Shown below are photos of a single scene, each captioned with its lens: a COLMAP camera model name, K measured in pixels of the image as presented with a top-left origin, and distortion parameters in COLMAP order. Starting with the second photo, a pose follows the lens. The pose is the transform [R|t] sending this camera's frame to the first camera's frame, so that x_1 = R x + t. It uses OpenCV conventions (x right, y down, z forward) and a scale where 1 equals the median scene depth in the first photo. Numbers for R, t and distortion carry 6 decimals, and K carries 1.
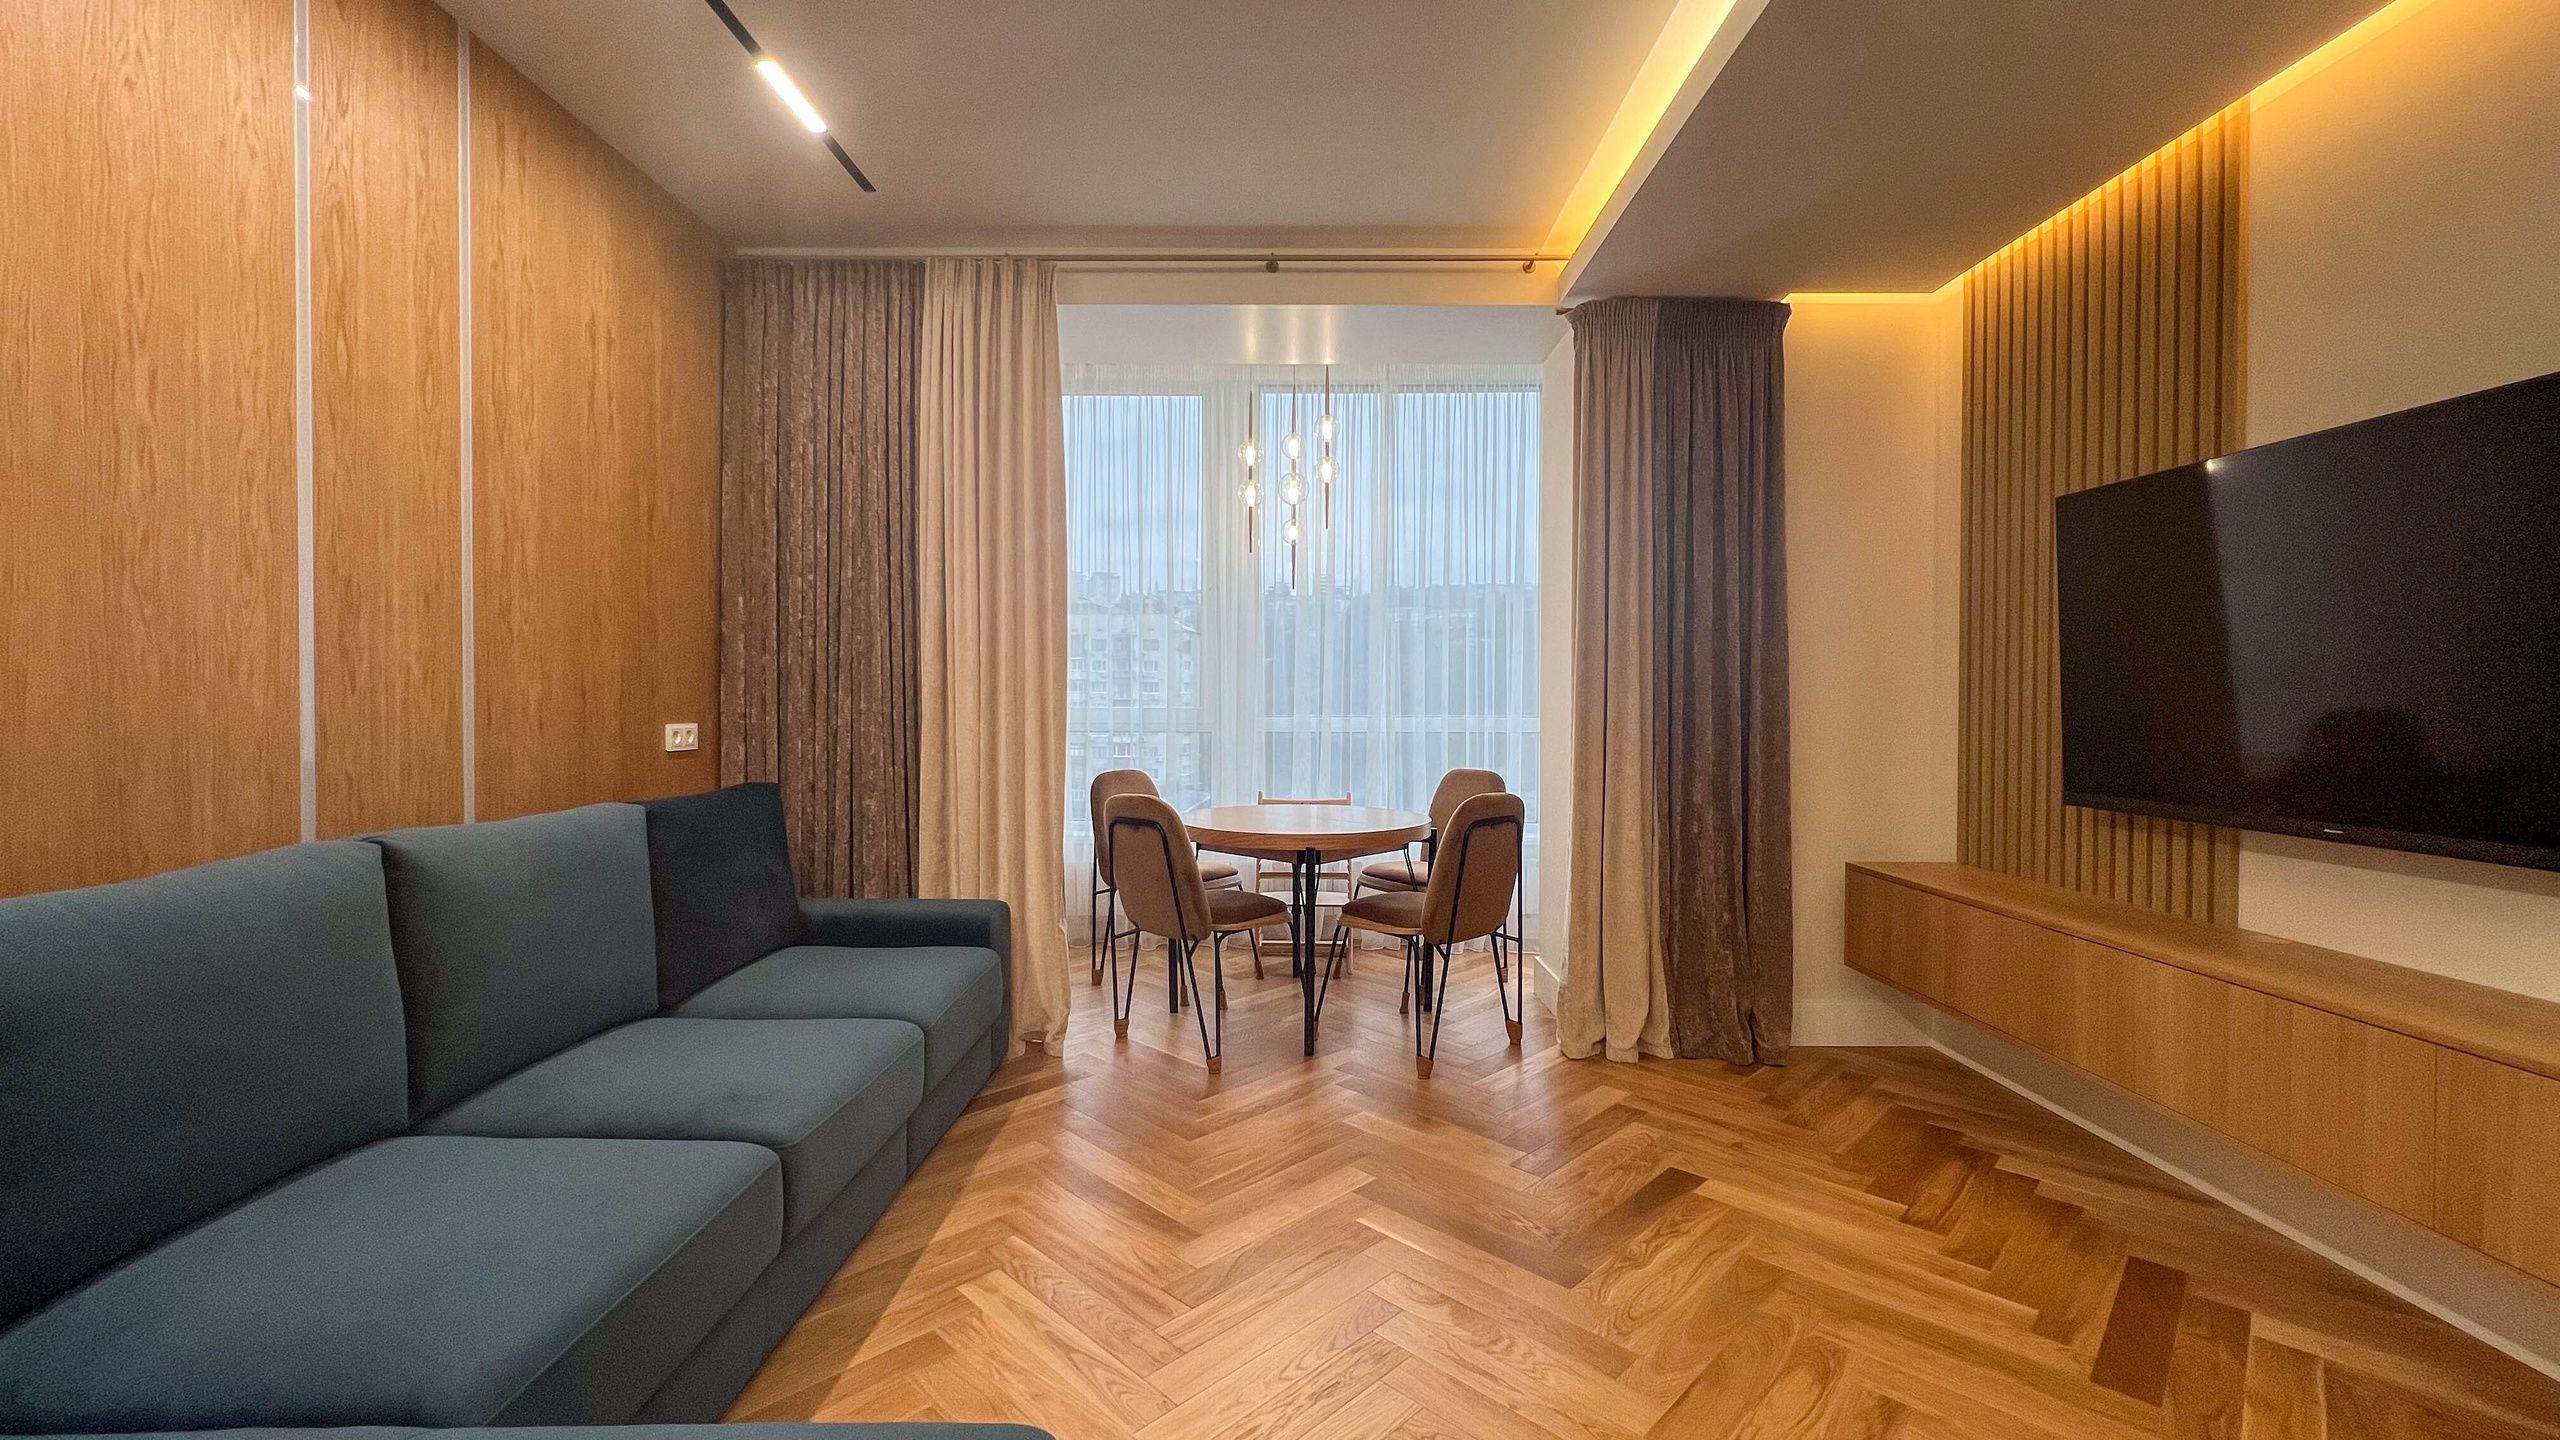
lens RADIAL K [[1023.9, 0, 1275.4], [0, 1023.9, 719.3], [0, 0, 1]] dist [-0.002183, 0.000043]
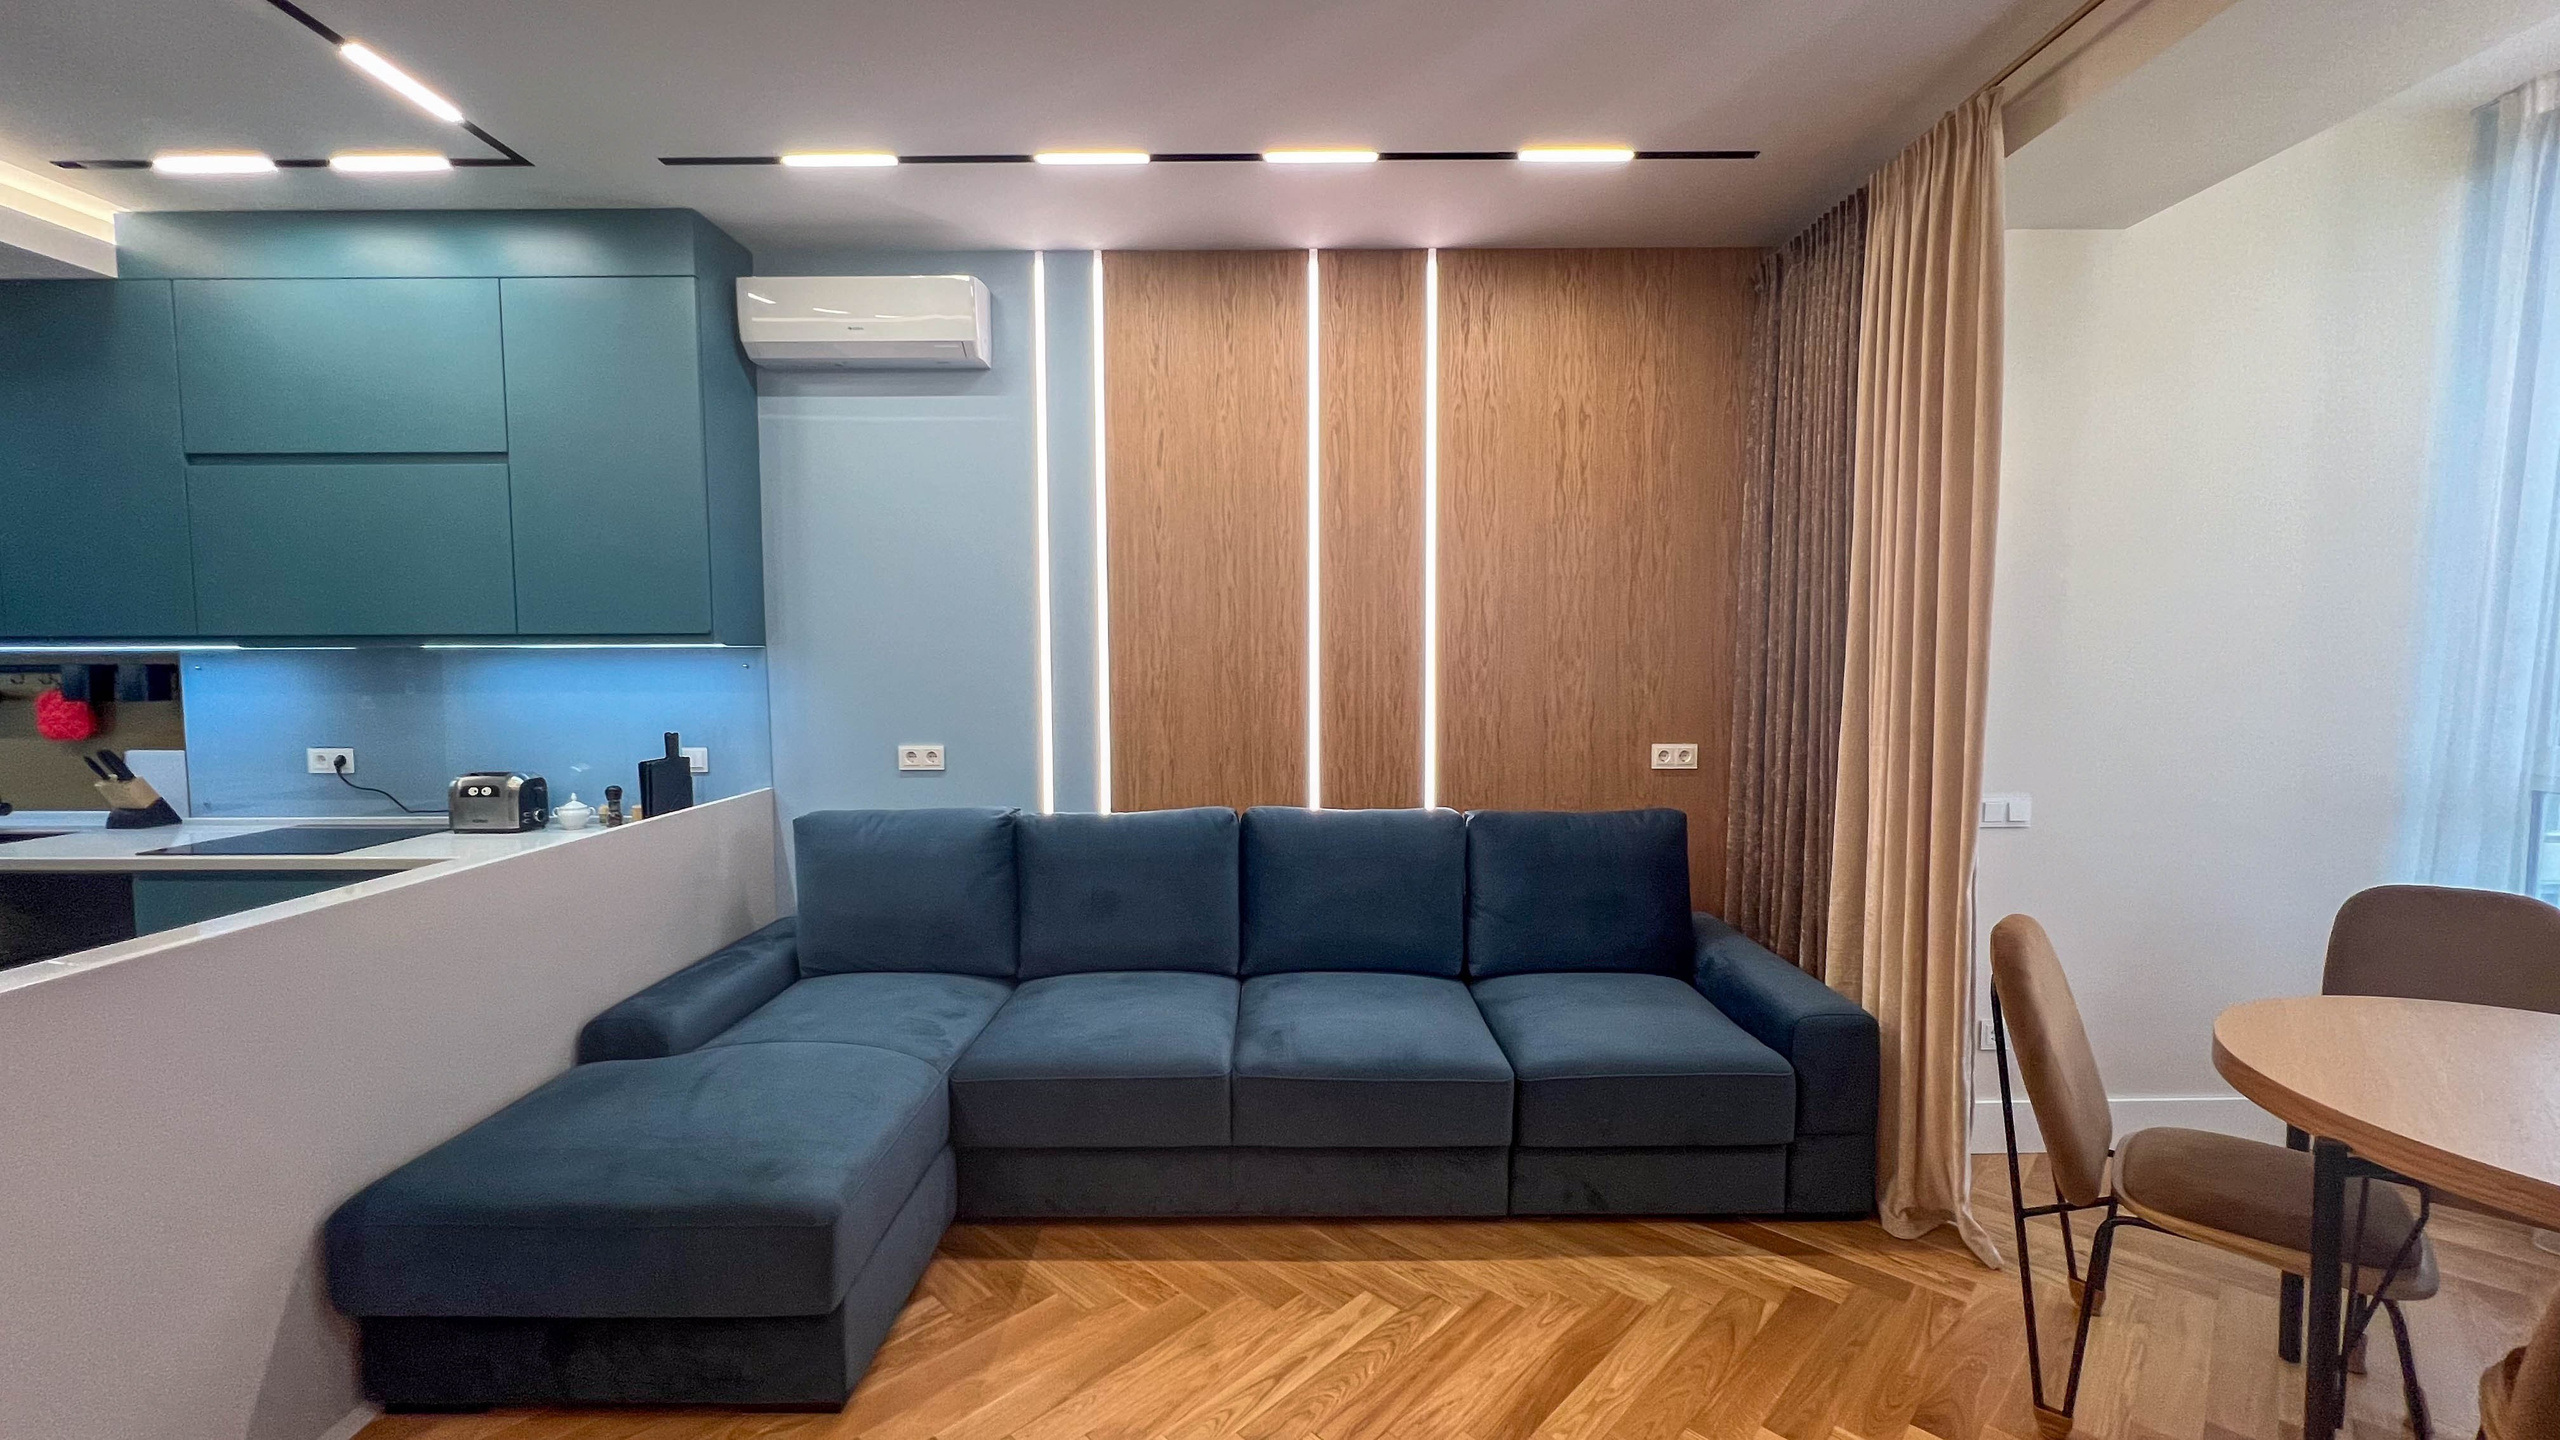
lens RADIAL K [[1025.3, 0, 1280.0], [0, 1025.3, 720.0], [0, 0, 1]] dist [-0.001922, -0.000138]
pose [[0.009838, 0.062649, -0.997987, 0.480181], [-0.012281, 0.997968, 0.062526, -0.082263], [0.999876, 0.011641, 0.010587, 0.566337]]
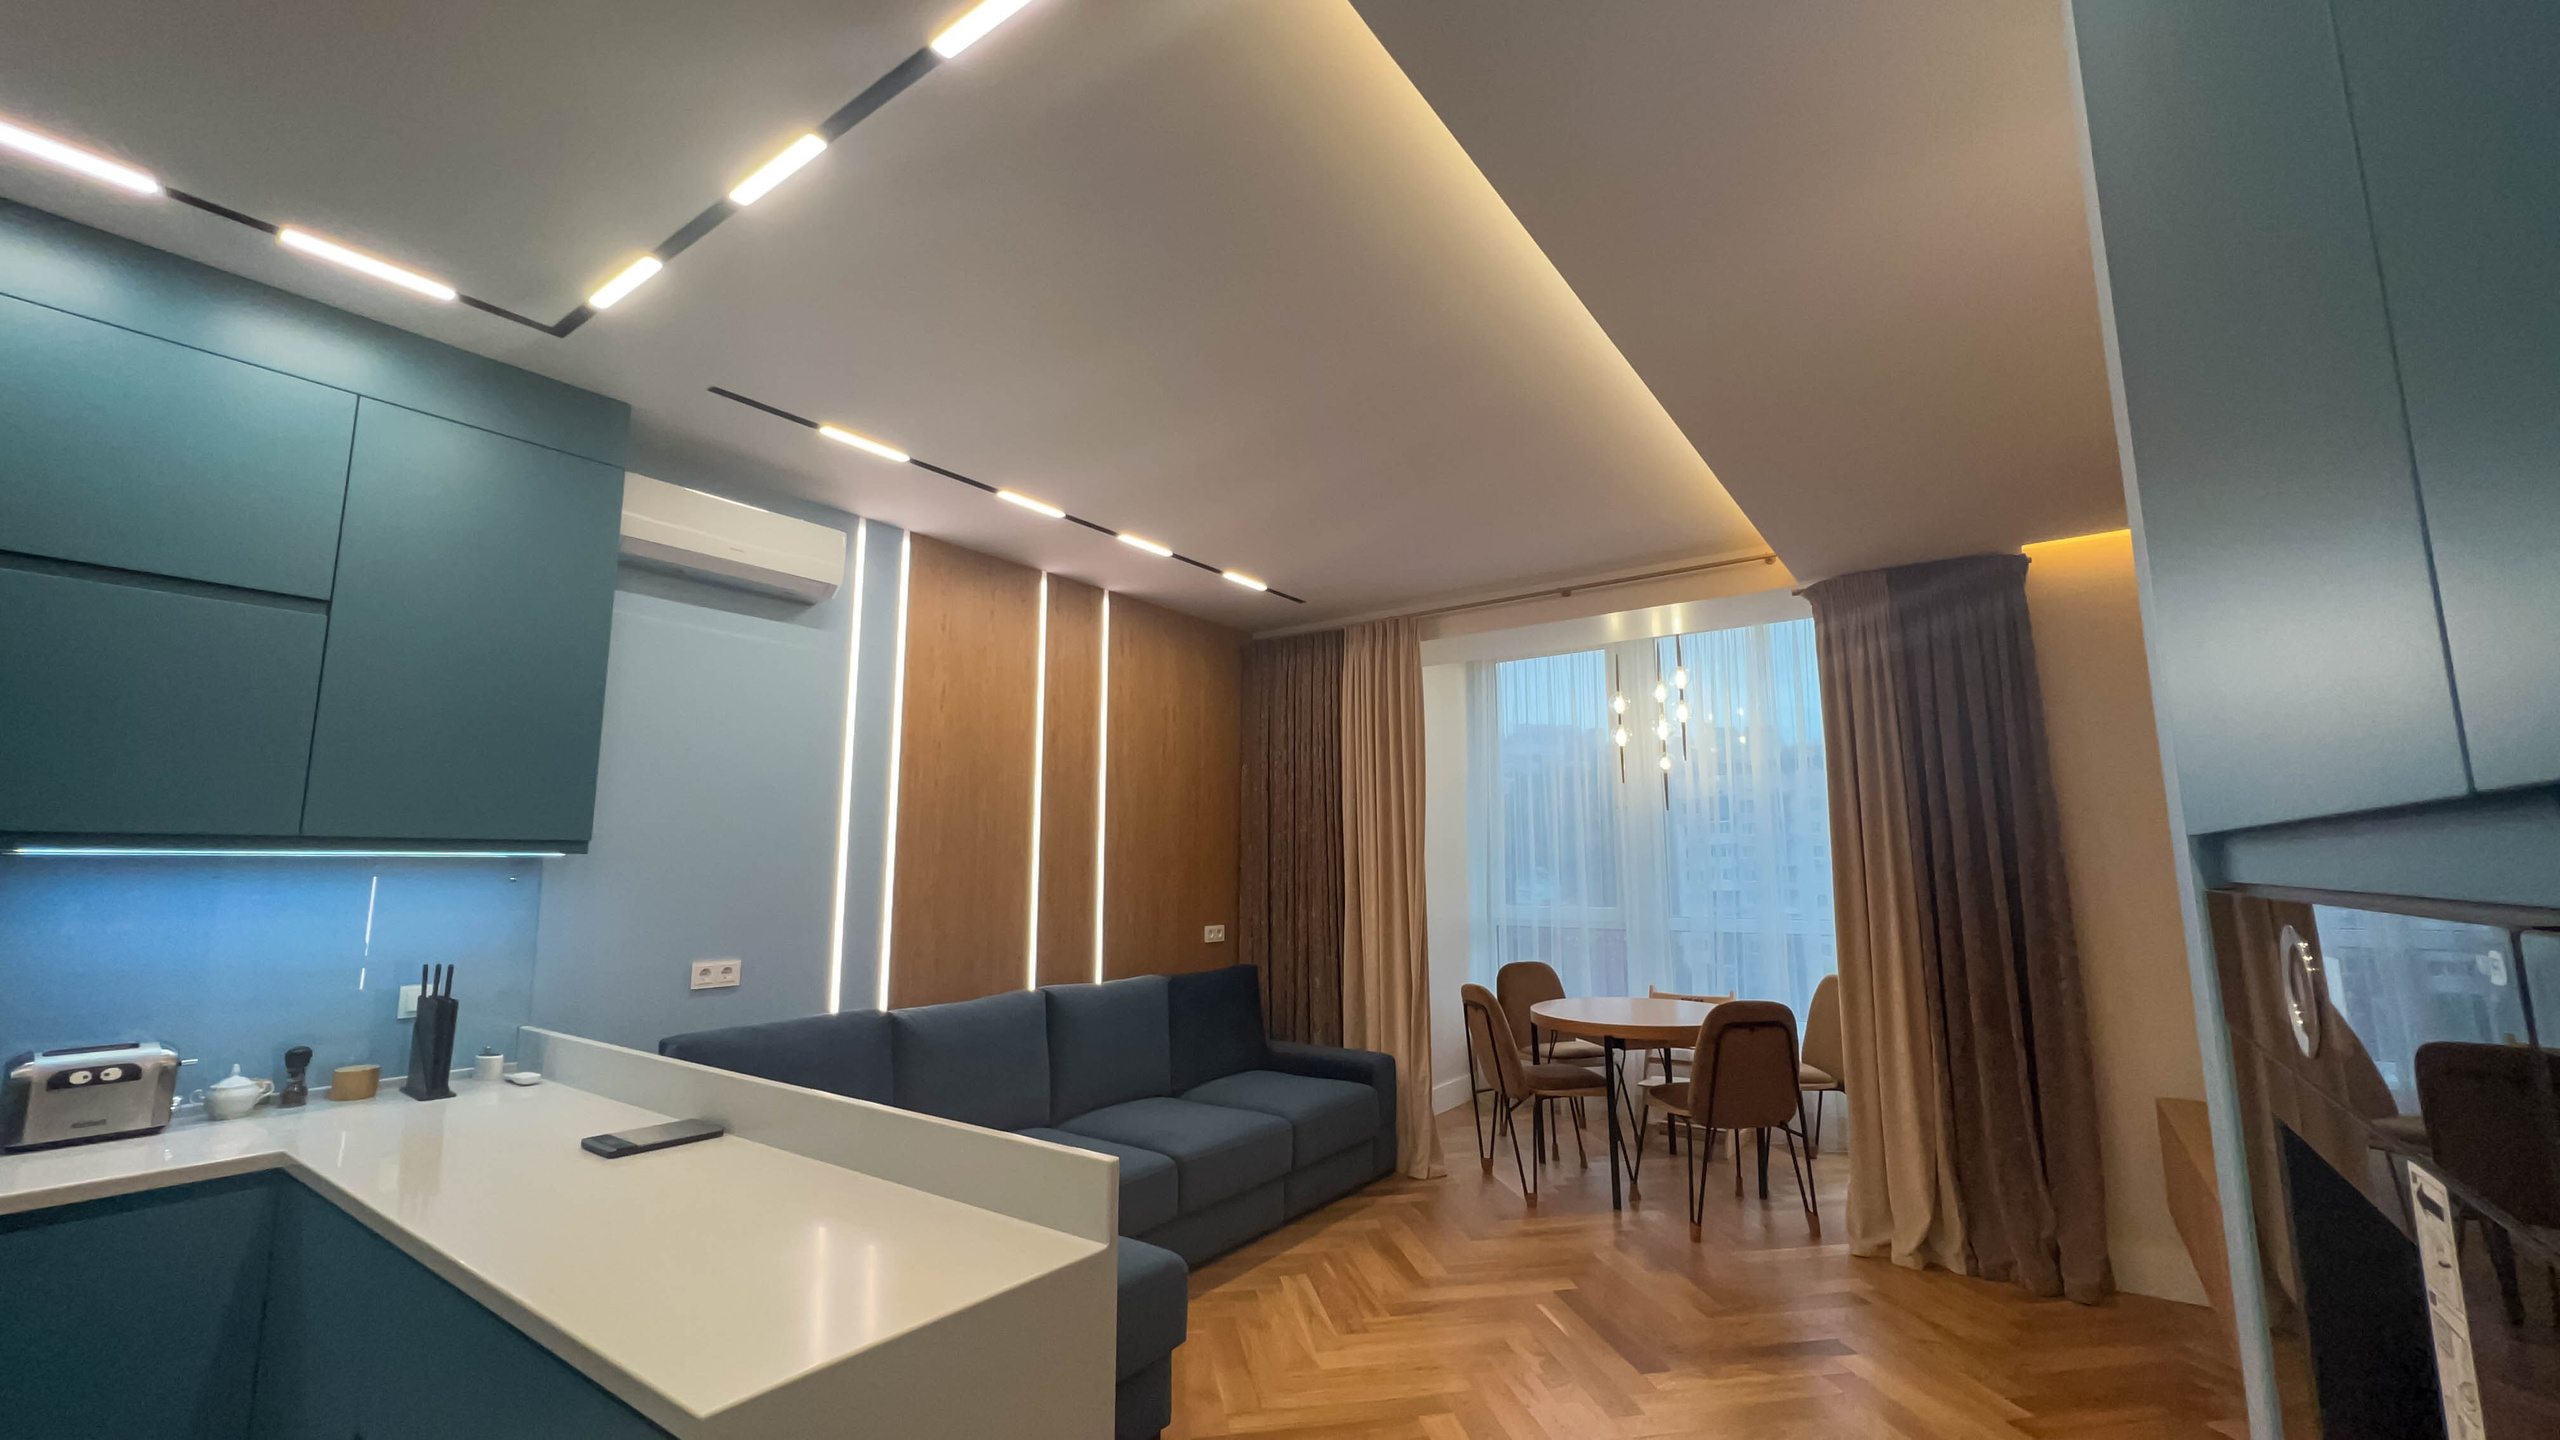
lens RADIAL K [[1023.9, 0, 1275.4], [0, 1023.9, 719.3], [0, 0, 1]] dist [-0.002183, 0.000043]
pose [[0.816044, -0.090105, -0.570924, 0.478842], [-0.001833, 0.987365, -0.158449, -0.062656], [0.577987, 0.130348, 0.805568, -0.329130]]
